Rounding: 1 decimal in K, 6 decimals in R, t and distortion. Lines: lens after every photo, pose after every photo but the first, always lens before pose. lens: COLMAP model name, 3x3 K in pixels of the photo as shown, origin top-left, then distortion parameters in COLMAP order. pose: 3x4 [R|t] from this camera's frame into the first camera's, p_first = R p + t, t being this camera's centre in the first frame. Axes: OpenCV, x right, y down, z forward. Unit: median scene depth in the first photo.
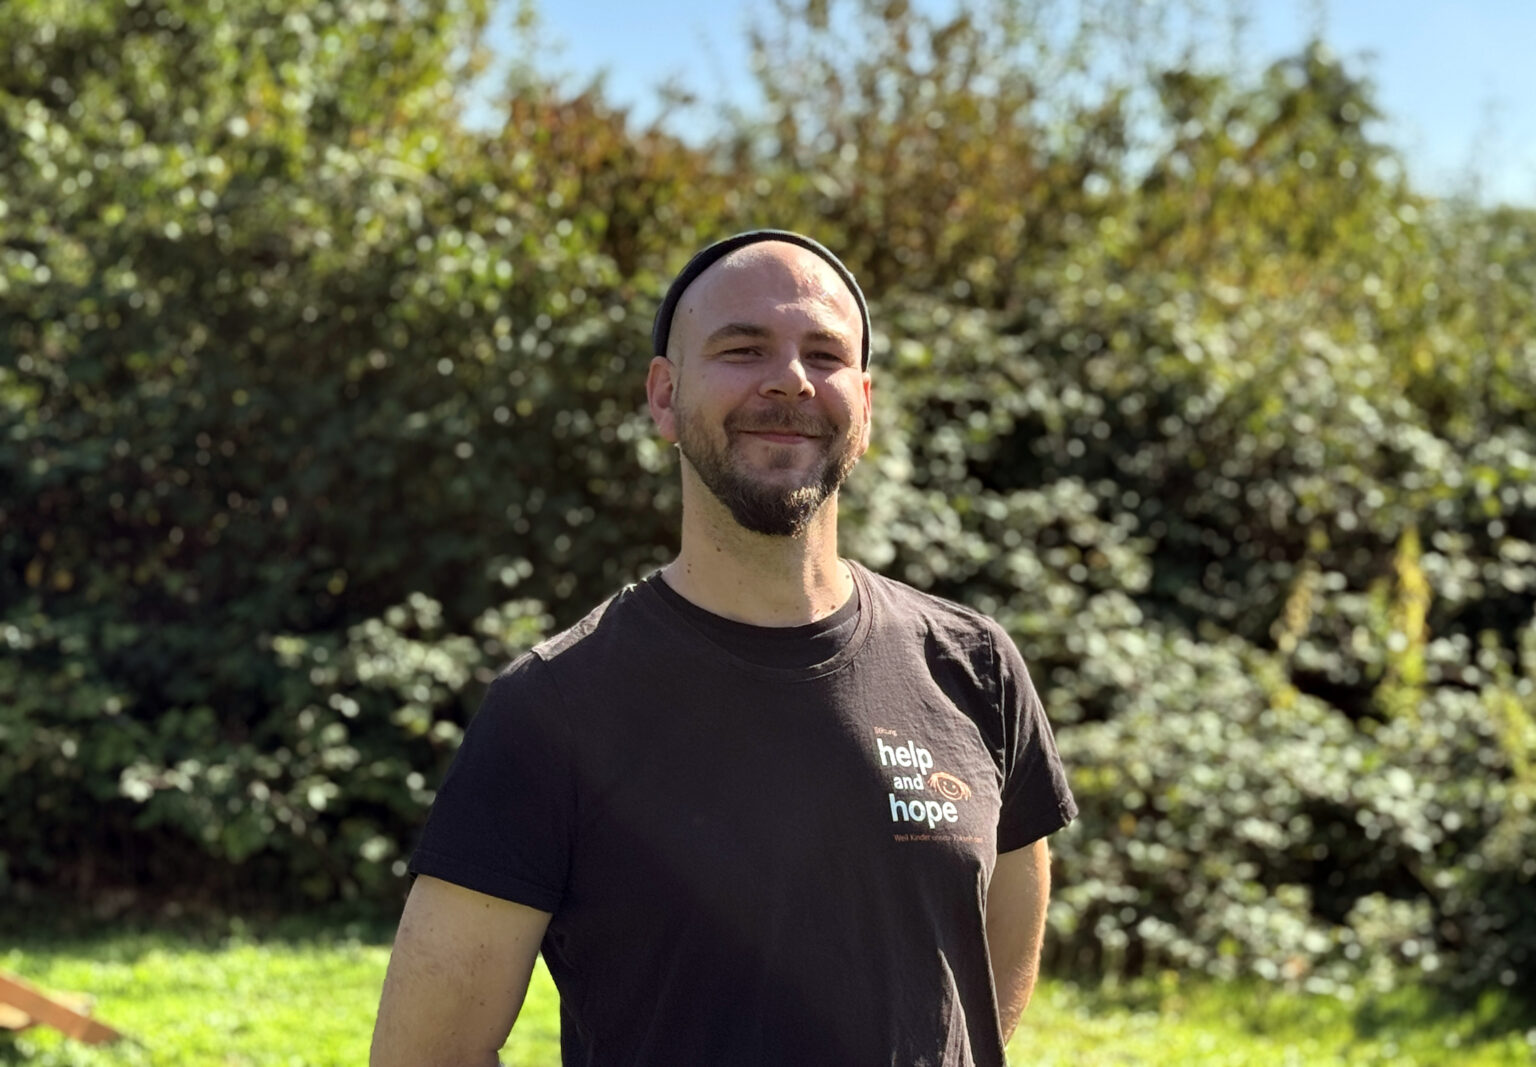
lens RADIAL K [[3131.4, 0, 768.0], [0, 3131.4, 533.5], [0, 0, 1]] dist [0.157298, 0.235754]
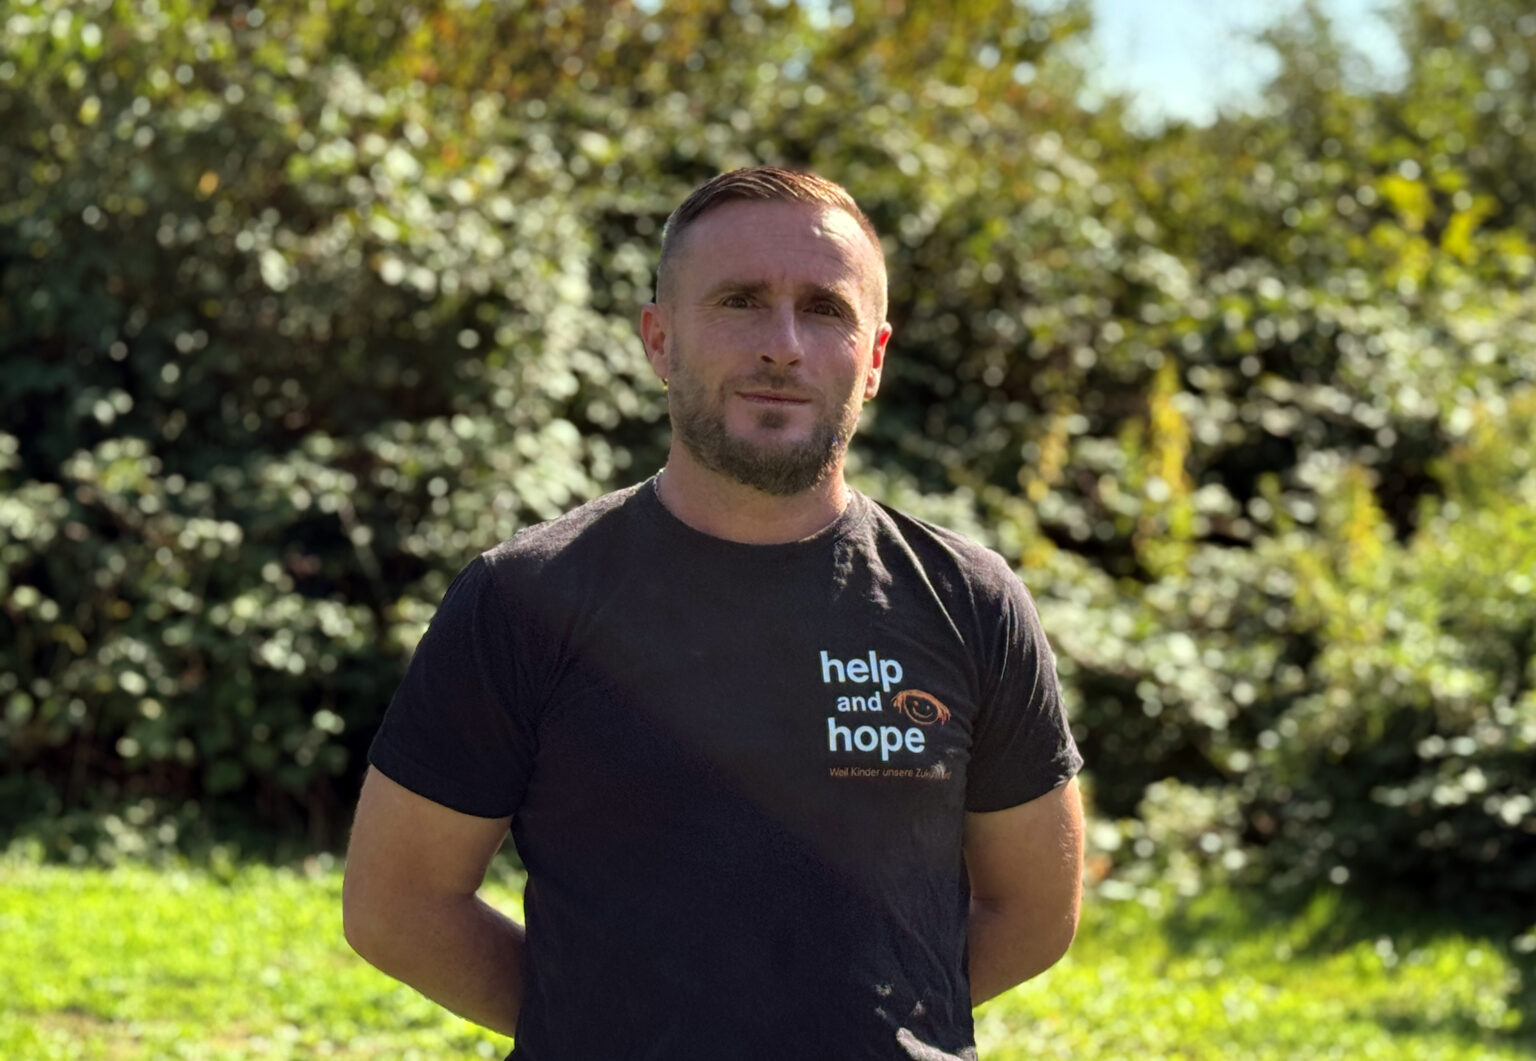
lens RADIAL K [[3131.4, 0, 768.0], [0, 3131.4, 530.5], [0, 0, 1]] dist [0.157298, 0.235754]
pose [[0.990799, -0.002946, 0.135310, -0.022324], [-0.001015, 0.999573, 0.029199, 0.020200], [-0.135338, -0.029067, 0.990373, 0.161489]]
